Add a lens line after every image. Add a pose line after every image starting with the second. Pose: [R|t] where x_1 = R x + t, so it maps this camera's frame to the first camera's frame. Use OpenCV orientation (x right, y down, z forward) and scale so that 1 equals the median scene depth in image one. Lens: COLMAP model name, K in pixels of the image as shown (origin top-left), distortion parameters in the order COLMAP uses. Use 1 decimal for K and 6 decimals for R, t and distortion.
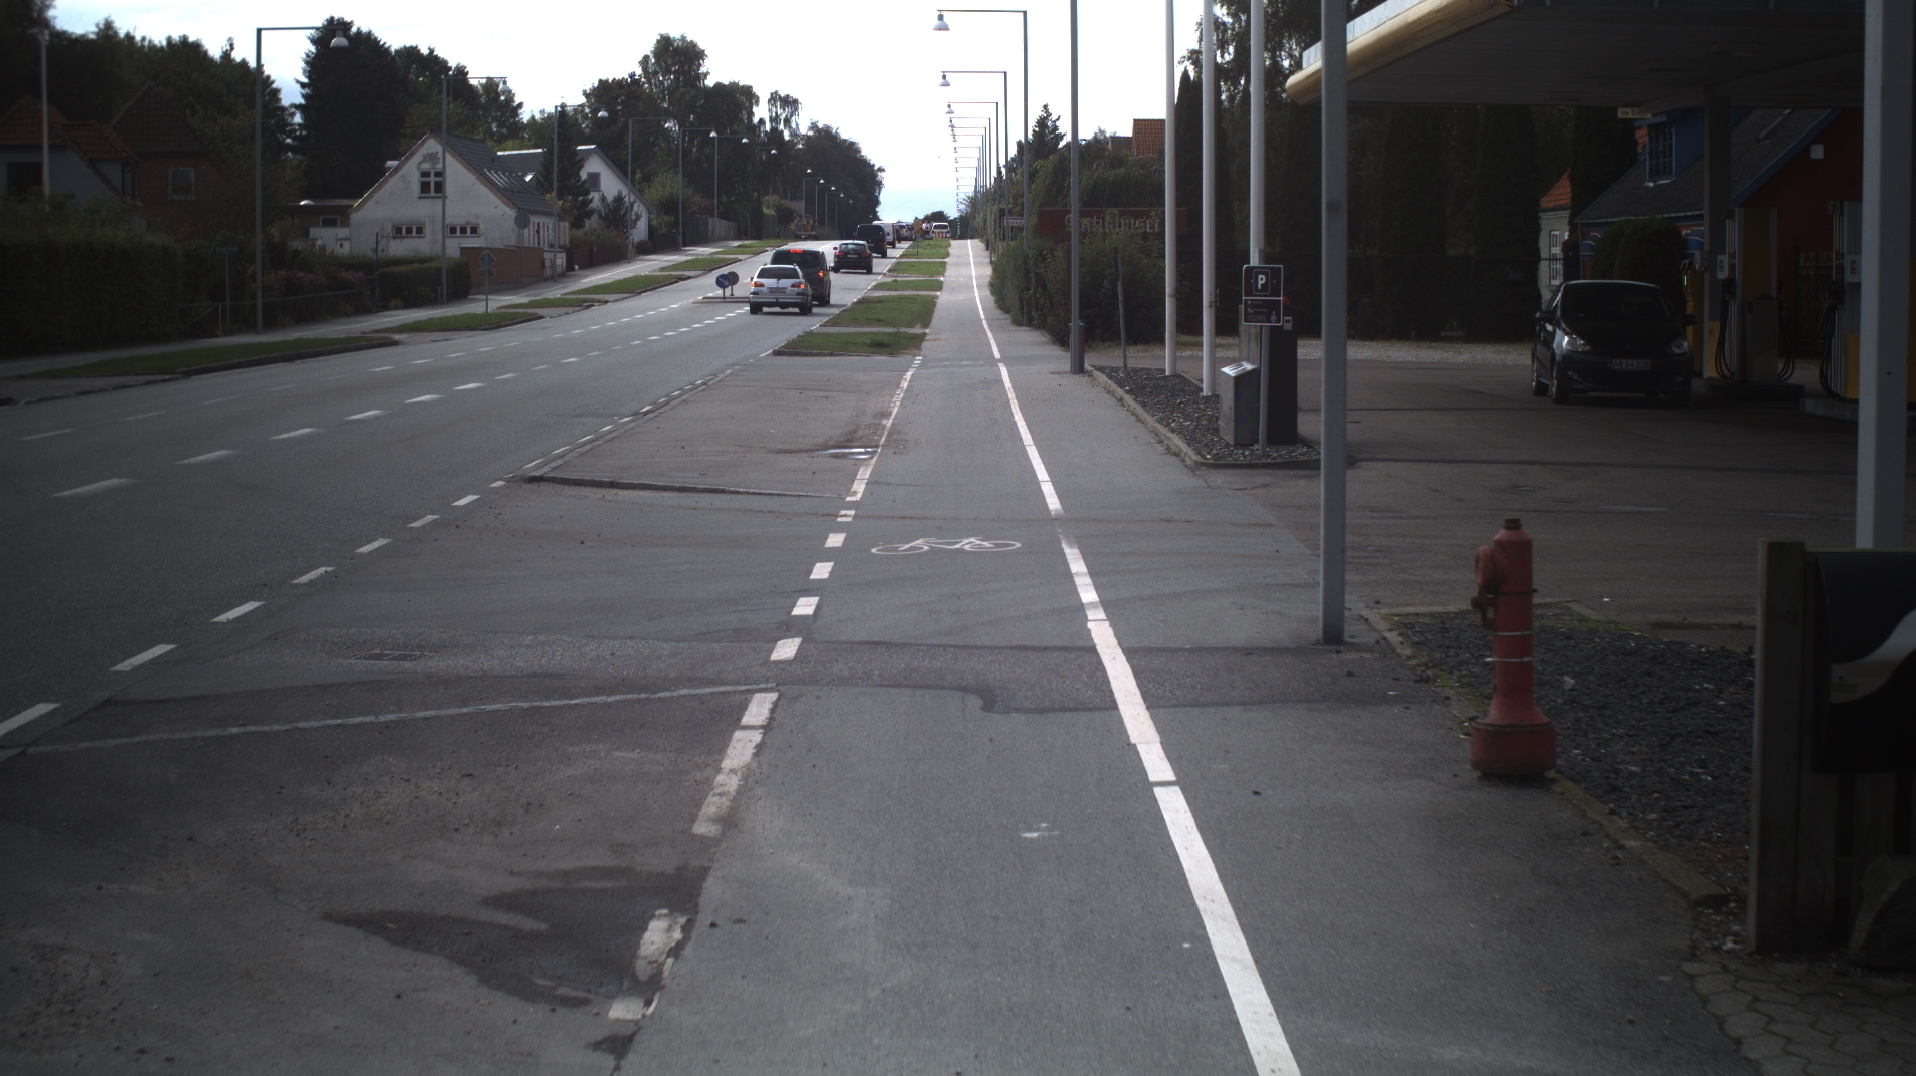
lens RADIAL K [[3244.1, 0, 958.0], [0, 3244.1, 538.0], [0, 0, 1]] dist [-0.231707, -0.018952]
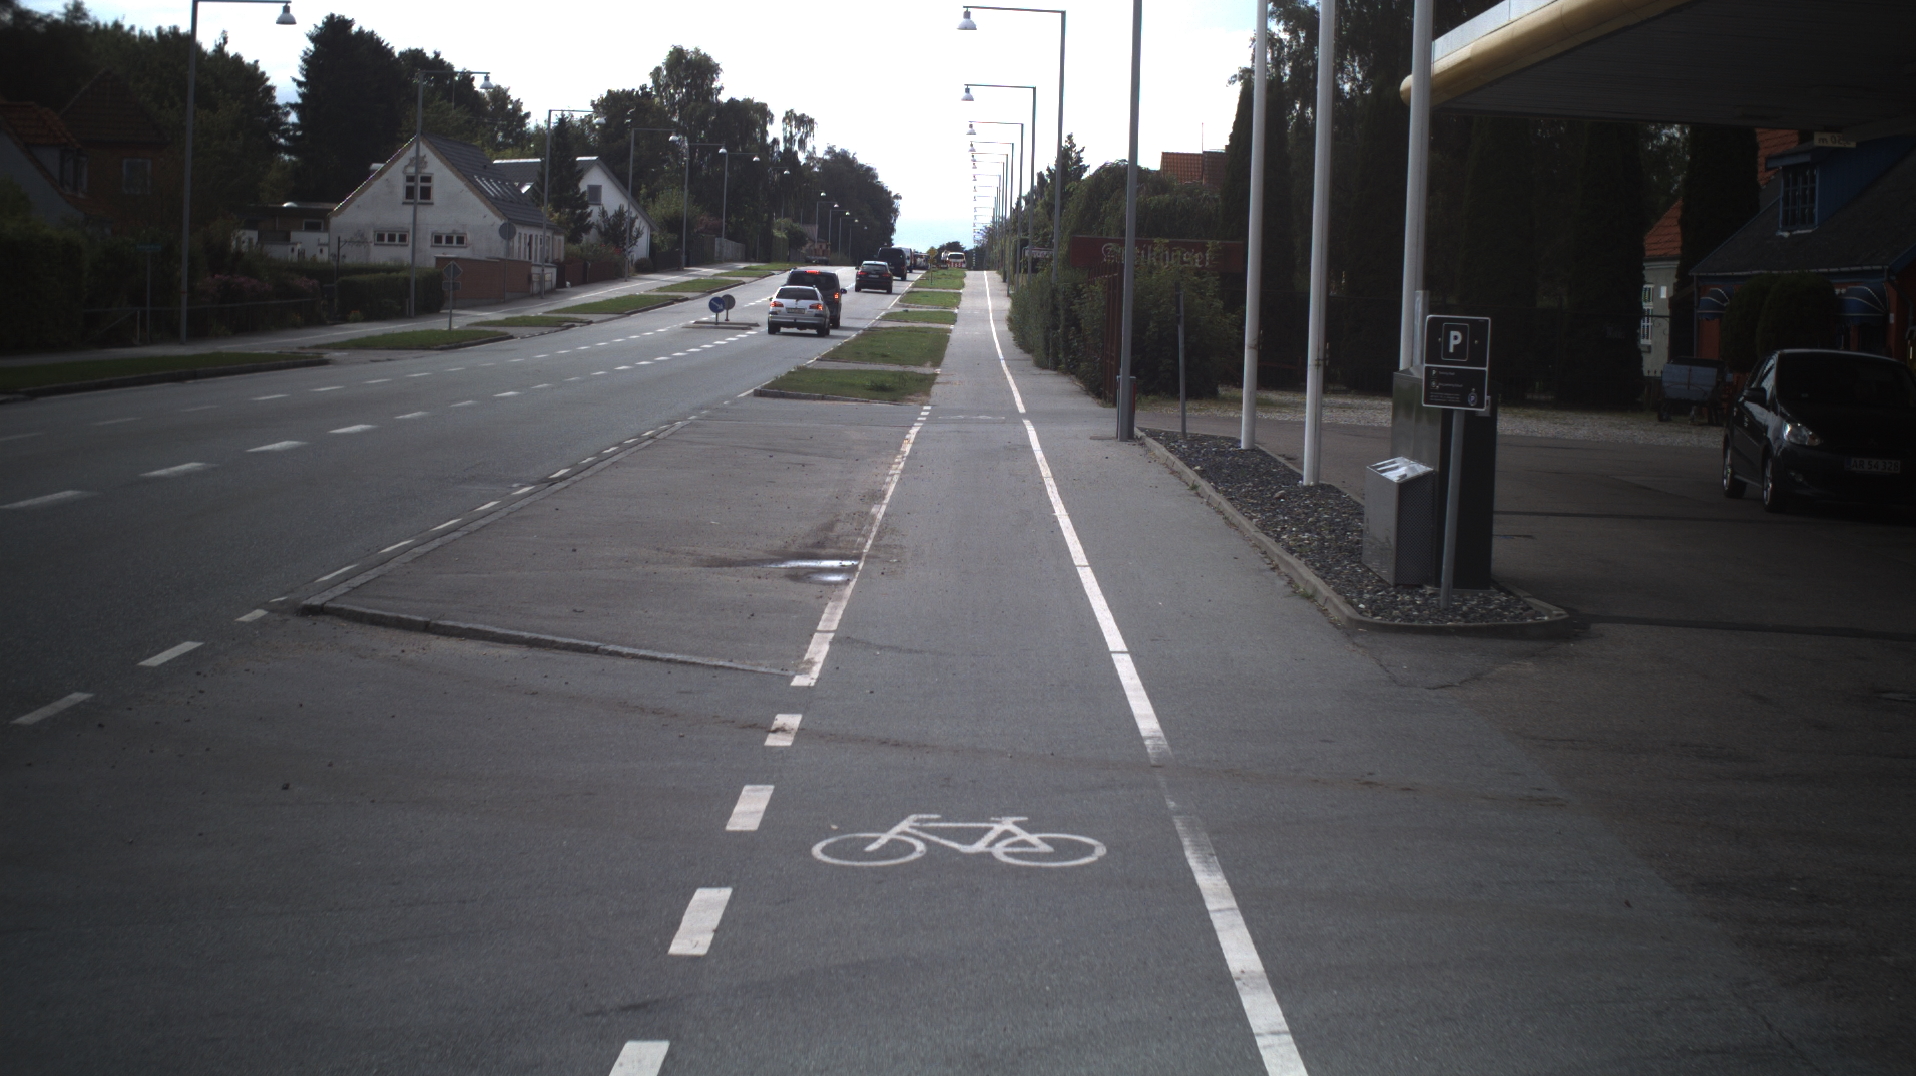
lens RADIAL K [[3244.1, 0, 958.0], [0, 3244.1, 538.0], [0, 0, 1]] dist [-0.231707, -0.018952]
pose [[0.999271, 0.038158, -0.001326, -0.000625], [-0.038169, 0.999225, -0.009654, -0.005148], [0.000956, 0.009698, 0.999953, 0.060894]]
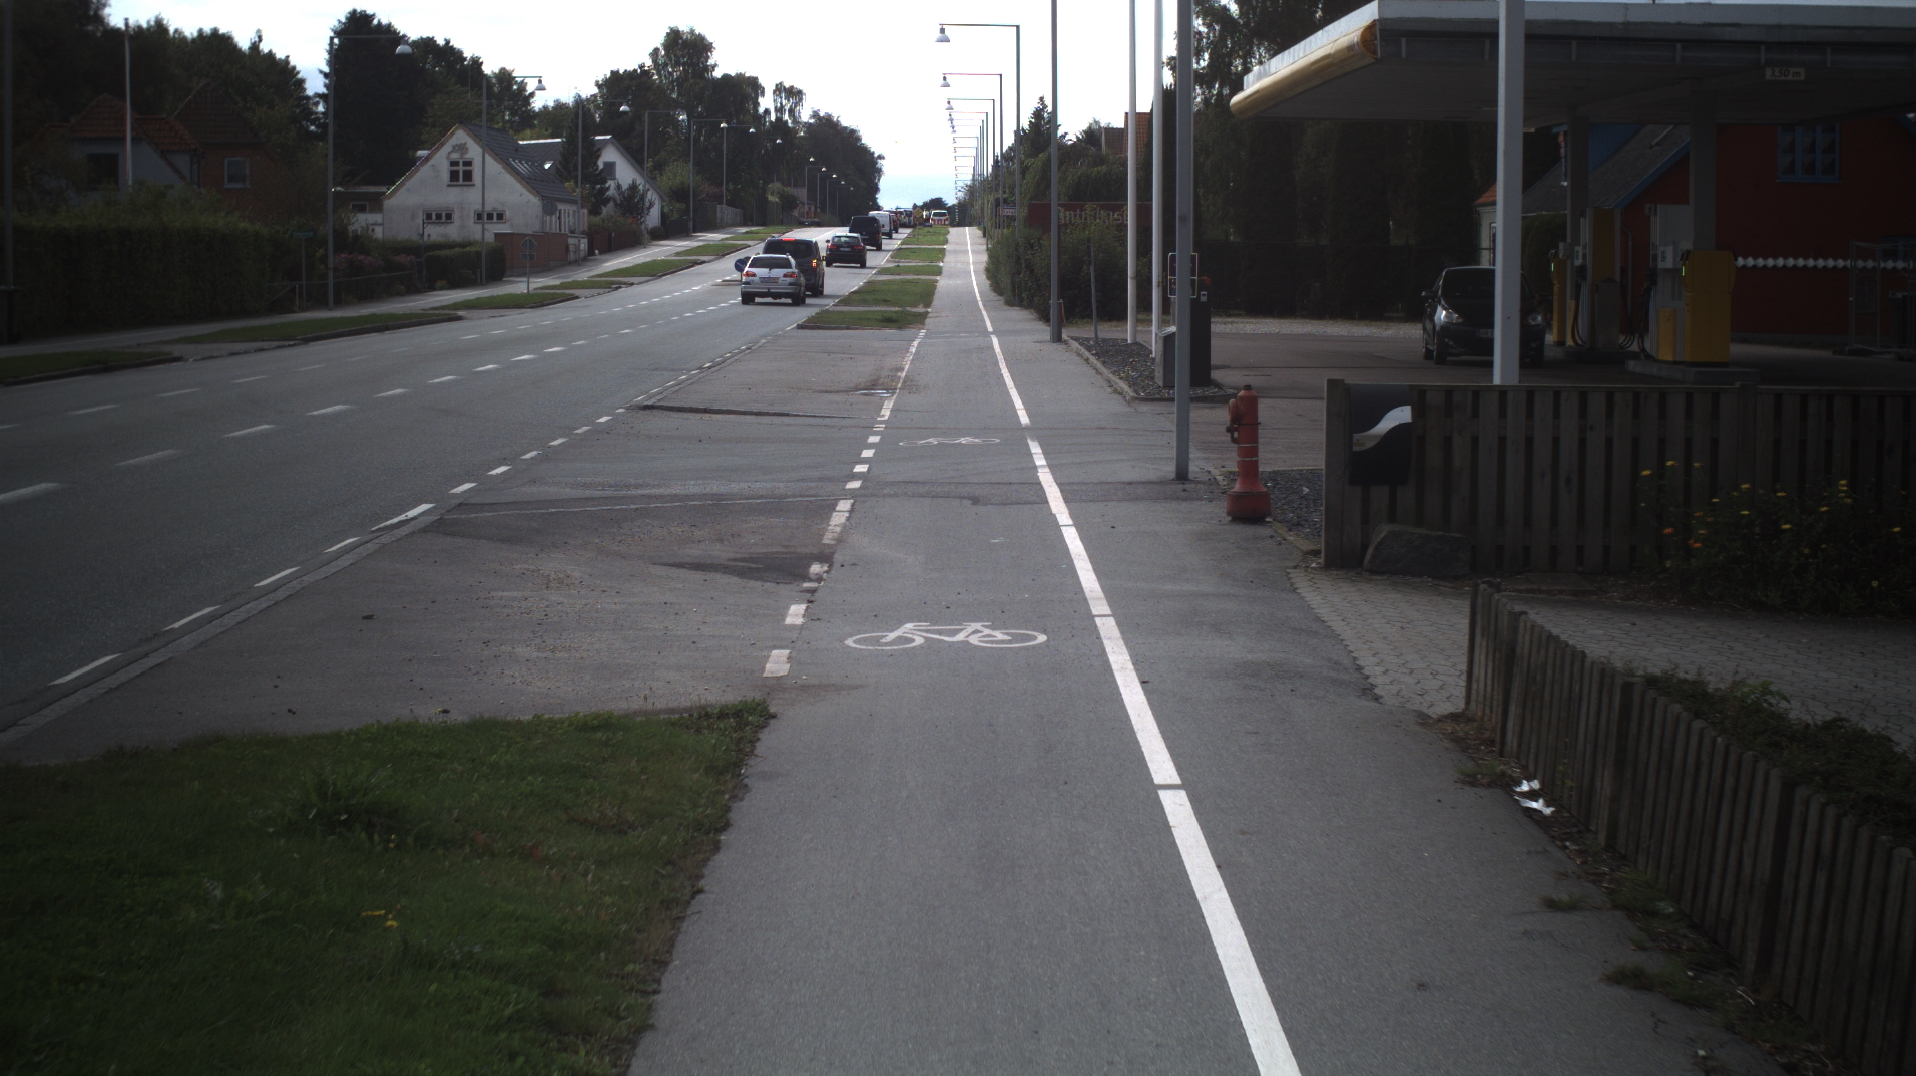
lens RADIAL K [[3244.1, 0, 958.0], [0, 3244.1, 538.0], [0, 0, 1]] dist [-0.231707, -0.018952]
pose [[0.999989, 0.004497, 0.001007, -0.000140], [-0.004502, 0.999981, 0.004228, 0.005062], [-0.000988, -0.004233, 0.999991, -0.060816]]
